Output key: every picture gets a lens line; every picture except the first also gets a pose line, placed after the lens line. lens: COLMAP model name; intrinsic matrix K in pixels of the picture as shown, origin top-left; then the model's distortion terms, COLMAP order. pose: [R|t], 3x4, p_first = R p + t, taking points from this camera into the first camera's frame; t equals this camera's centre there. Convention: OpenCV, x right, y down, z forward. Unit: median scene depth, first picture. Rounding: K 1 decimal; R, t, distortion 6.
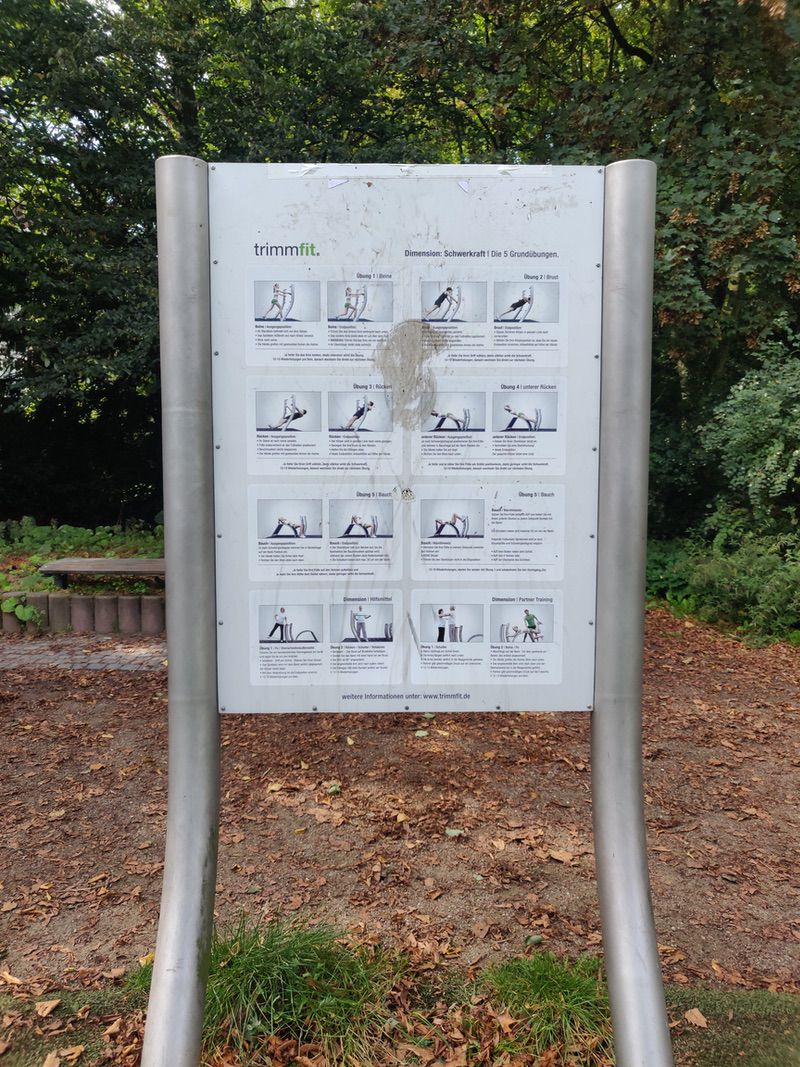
lens RADIAL K [[831.9, 0, 395.9], [0, 831.9, 529.0], [0, 0, 1]] dist [-0.007733, 0.078144]
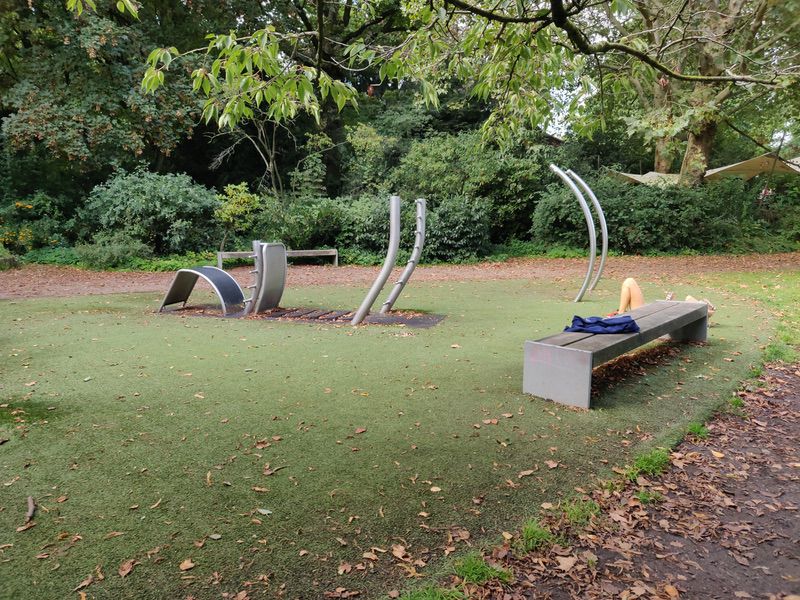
lens RADIAL K [[623.7, 0, 394.8], [0, 623.7, 295.0], [0, 0, 1]] dist [-0.007733, 0.078144]
pose [[0.849313, -0.071395, 0.523040, 0.142461], [0.054485, 0.997376, 0.047668, 0.150024], [-0.525071, -0.011987, 0.850974, -1.331997]]
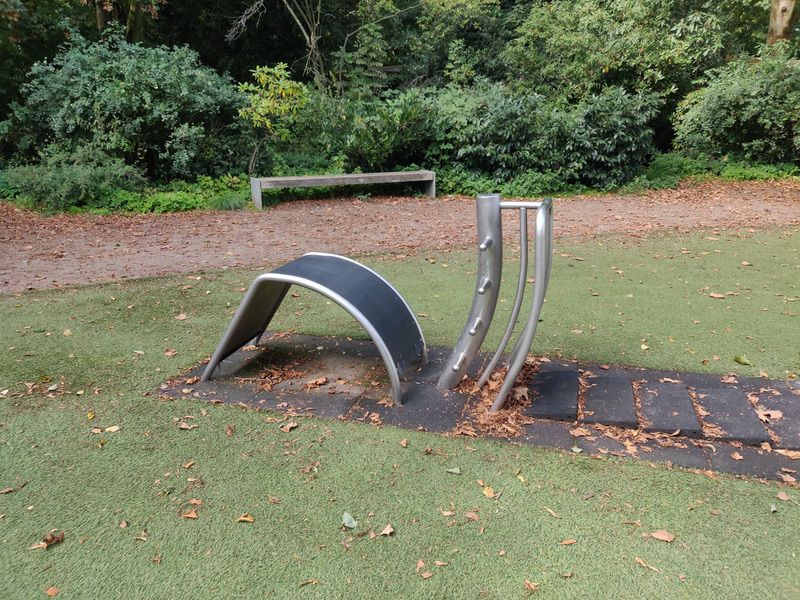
lens RADIAL K [[623.7, 0, 410.4], [0, 623.7, 287.1], [0, 0, 1]] dist [-0.007733, 0.078144]
pose [[0.821573, -0.154417, 0.548793, 0.270727], [0.058316, 0.980333, 0.188540, 0.070135], [-0.567113, -0.122896, 0.814420, -0.494845]]
